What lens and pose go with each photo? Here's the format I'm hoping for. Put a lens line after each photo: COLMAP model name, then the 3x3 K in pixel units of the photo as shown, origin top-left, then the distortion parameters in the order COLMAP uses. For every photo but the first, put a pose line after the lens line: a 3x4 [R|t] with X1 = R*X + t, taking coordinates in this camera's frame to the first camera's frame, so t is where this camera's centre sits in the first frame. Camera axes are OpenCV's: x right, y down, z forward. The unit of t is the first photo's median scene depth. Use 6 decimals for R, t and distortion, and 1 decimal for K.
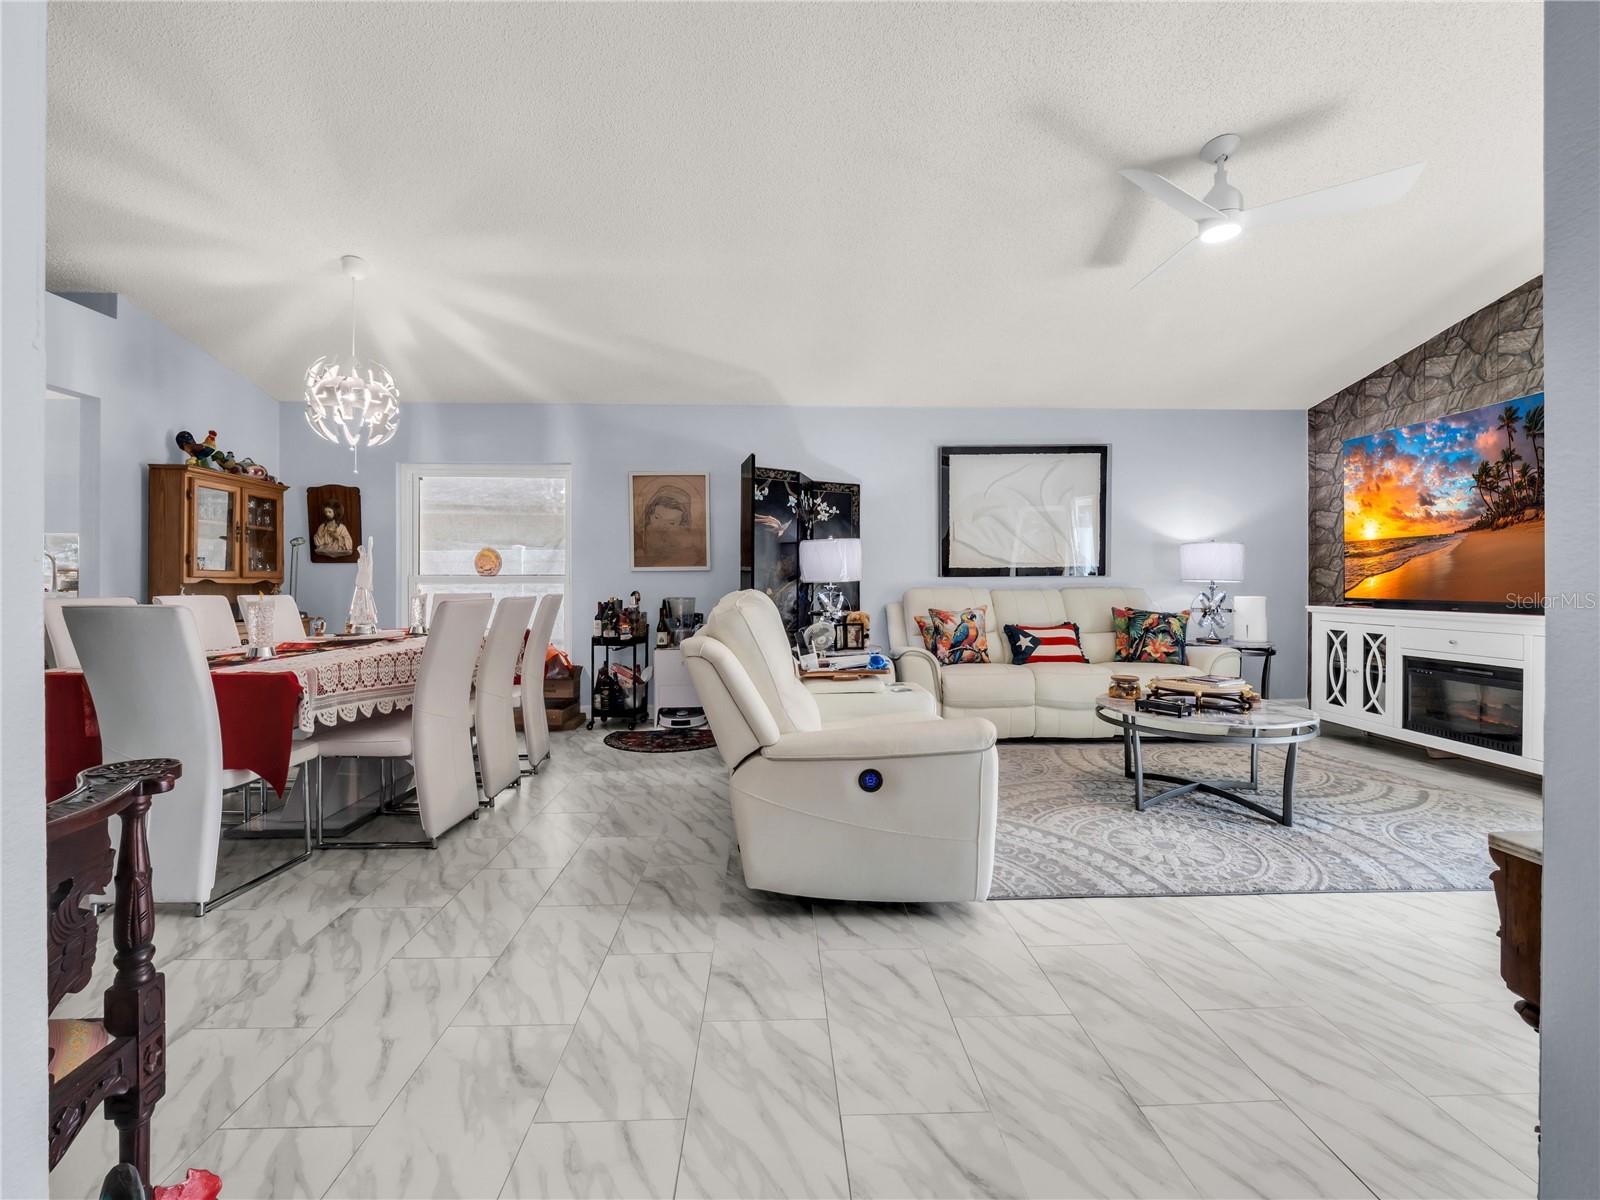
lens RADIAL K [[663.7, 0, 798.8], [0, 663.7, 585.0], [0, 0, 1]] dist [-0.001652, -0.003587]
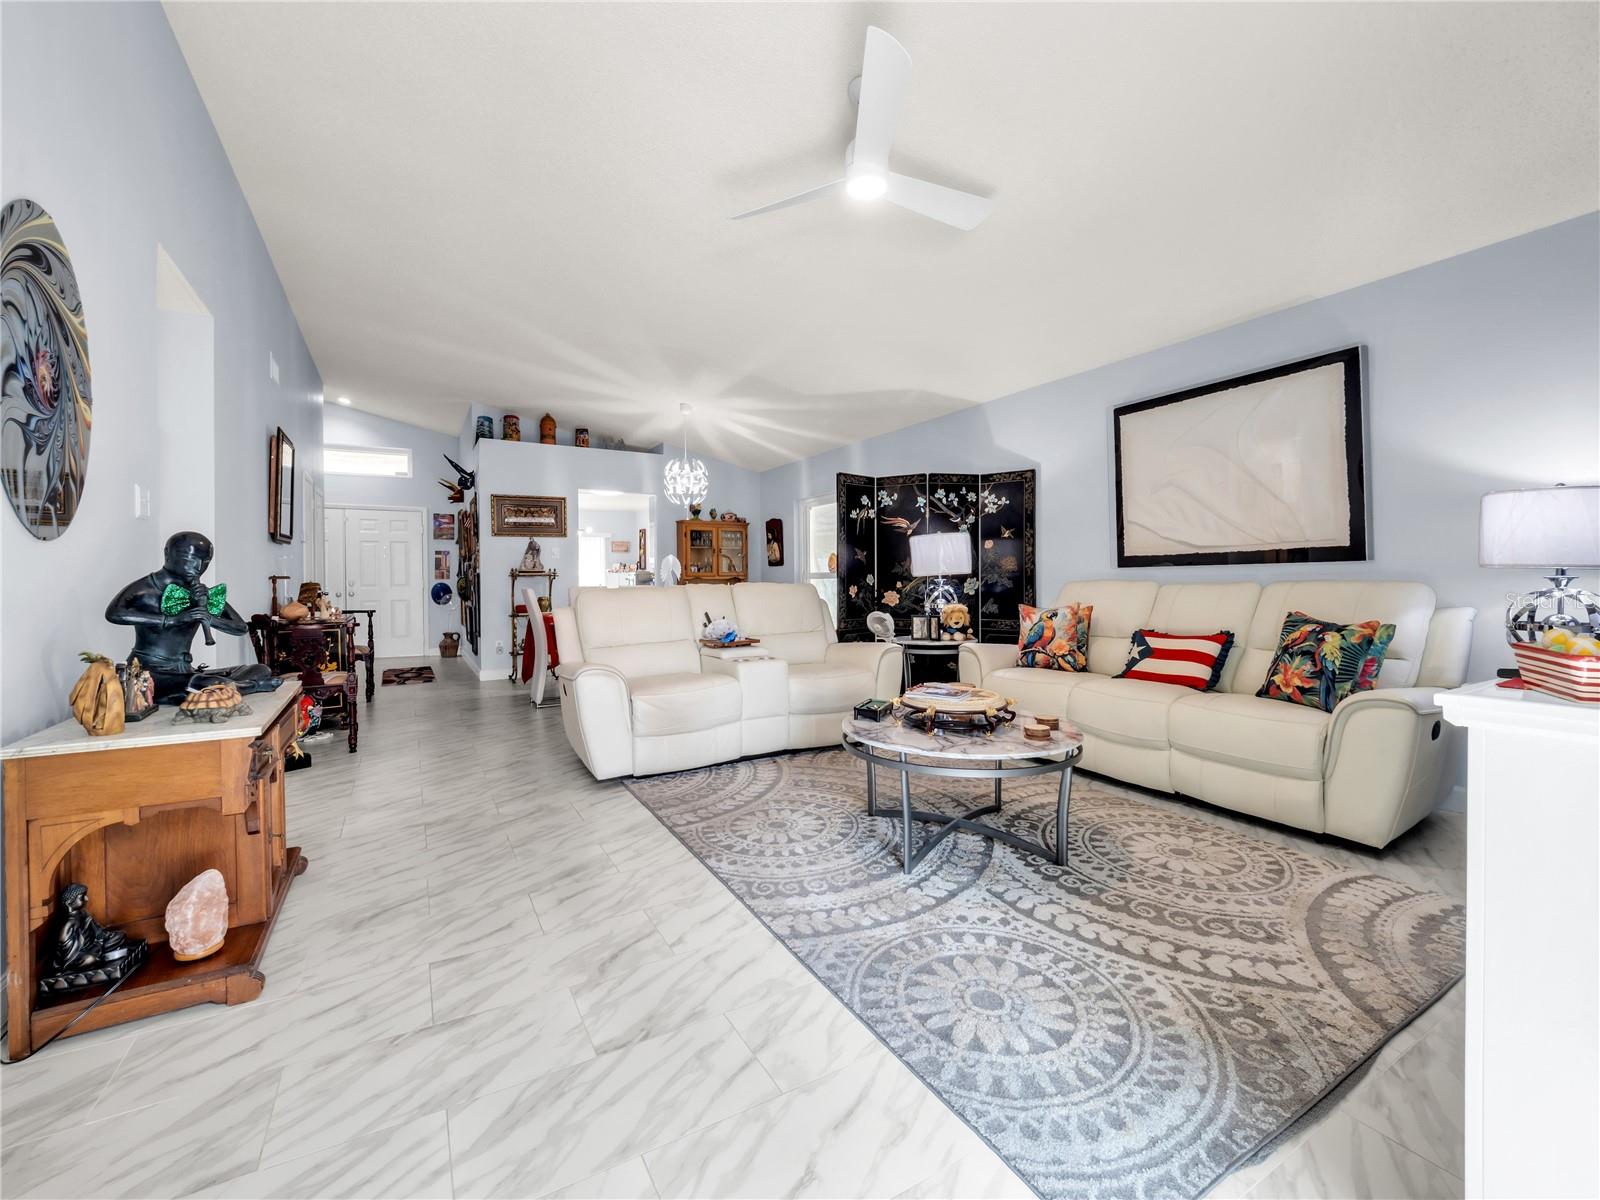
lens RADIAL K [[663.7, 0, 795.3], [0, 663.7, 587.7], [0, 0, 1]] dist [-0.001652, -0.003587]
pose [[0.471134, 0.008085, -0.882025, 1.005069], [0.005552, 0.999911, 0.012131, 0.000331], [0.882044, -0.010612, 0.471047, 0.356260]]
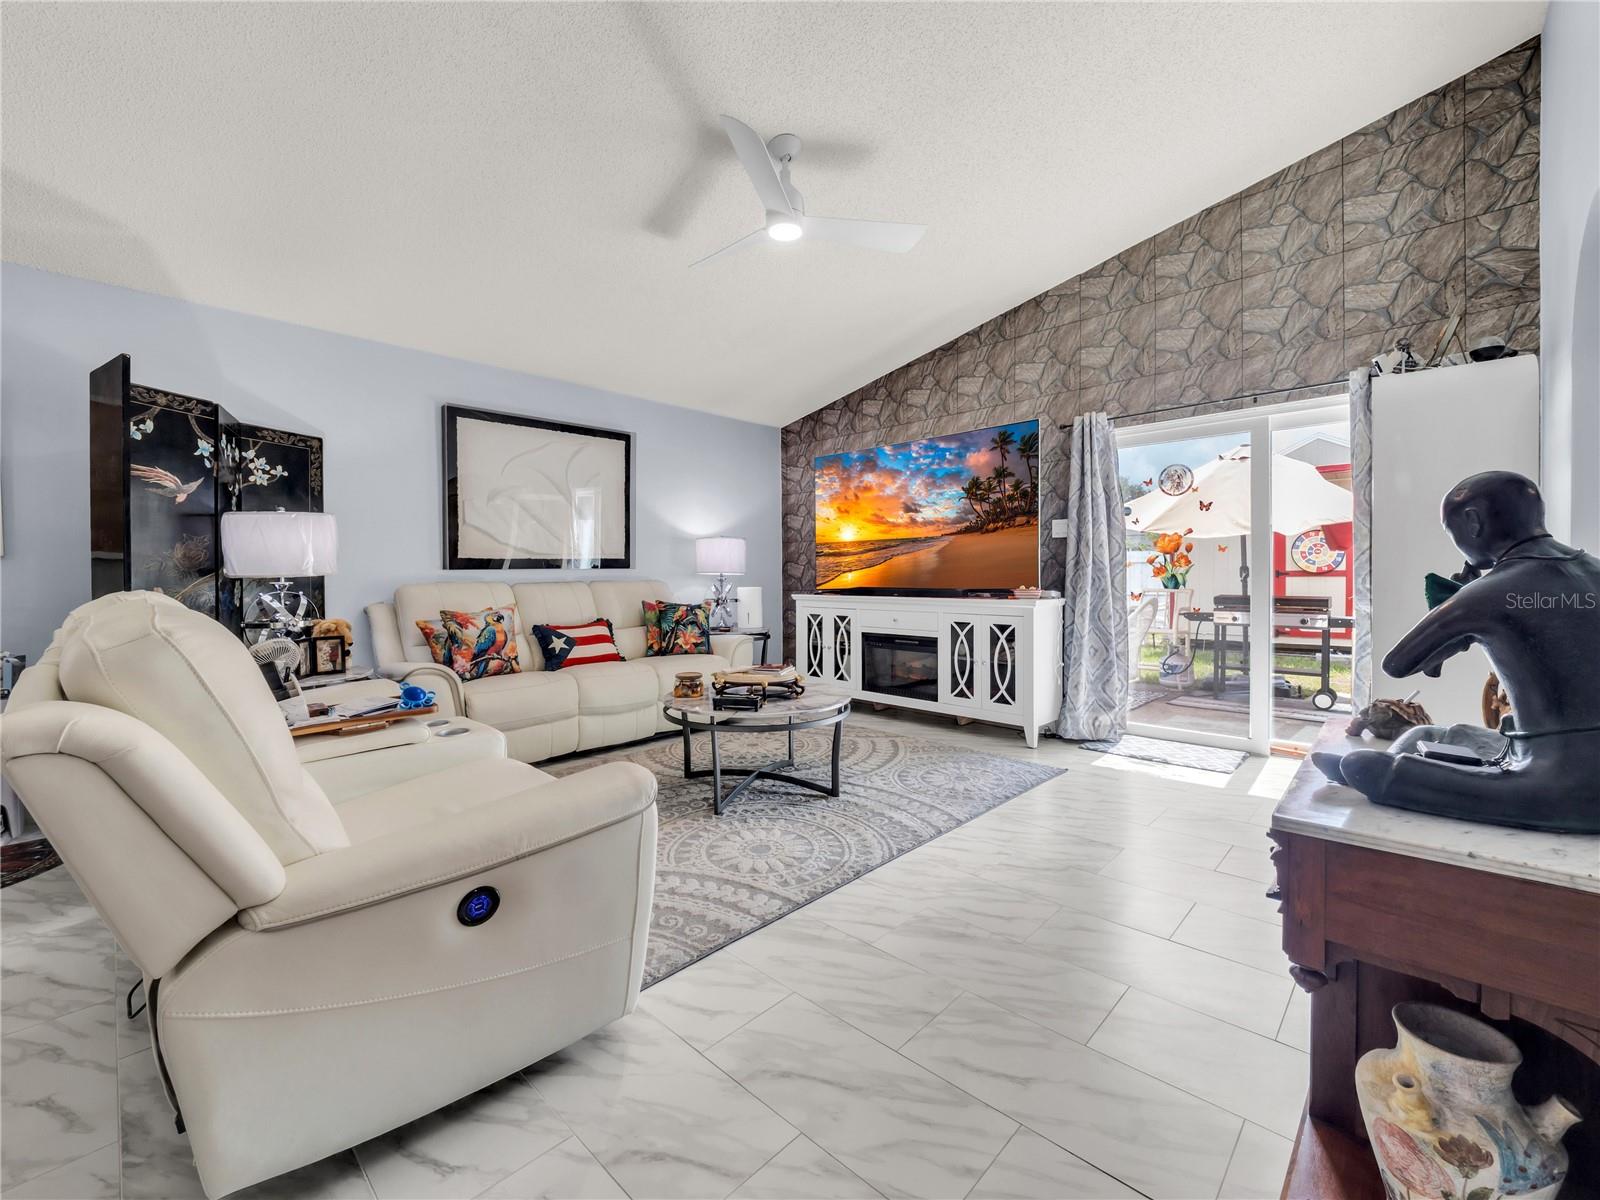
lens RADIAL K [[663.7, 0, 790.6], [0, 663.7, 582.4], [0, 0, 1]] dist [-0.001652, -0.003587]
pose [[0.723736, -0.012105, 0.689970, -0.049046], [0.008301, 0.999927, 0.008836, -0.000282], [-0.690027, -0.000667, 0.723784, 0.186224]]
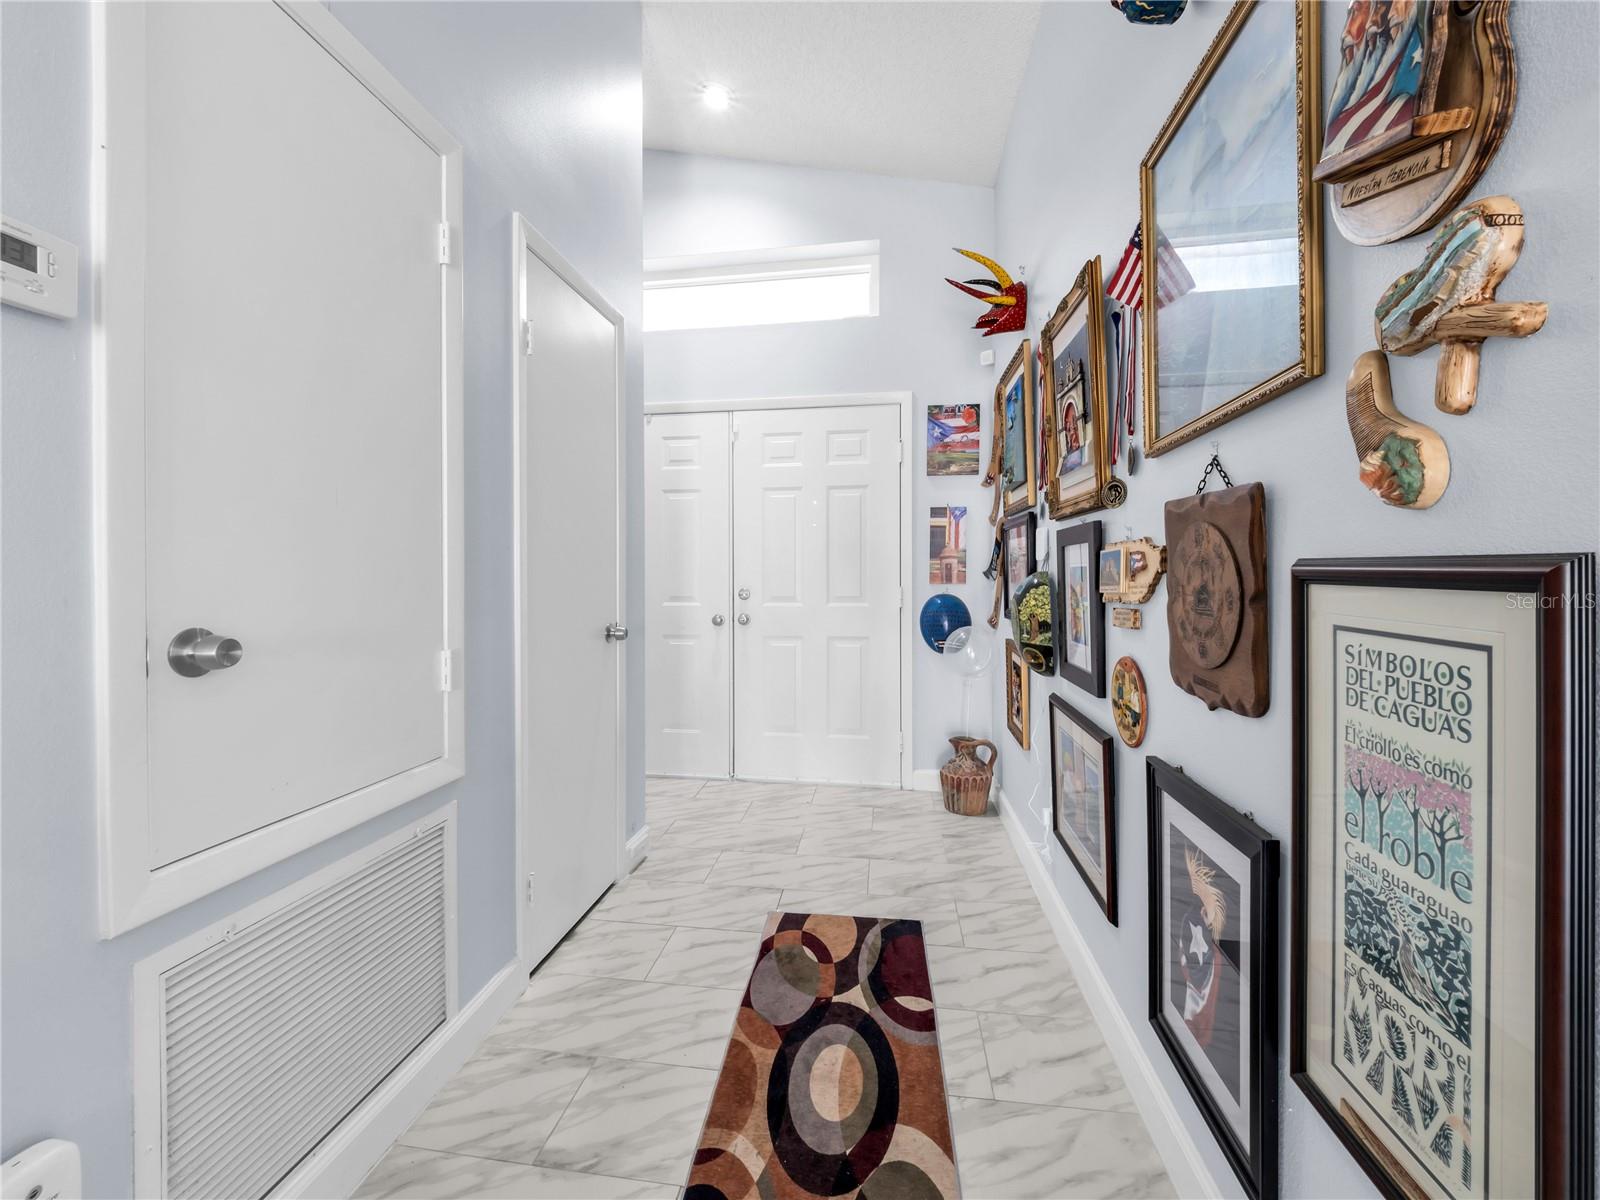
lens RADIAL K [[663.7, 0, 767.9], [0, 663.7, 580.0], [0, 0, 1]] dist [-0.001652, -0.003587]
pose [[-0.217556, 0.004405, -0.976038, -0.831699], [0.000296, 0.999990, 0.004447, -0.018719], [0.976048, 0.000679, -0.217555, 0.318840]]
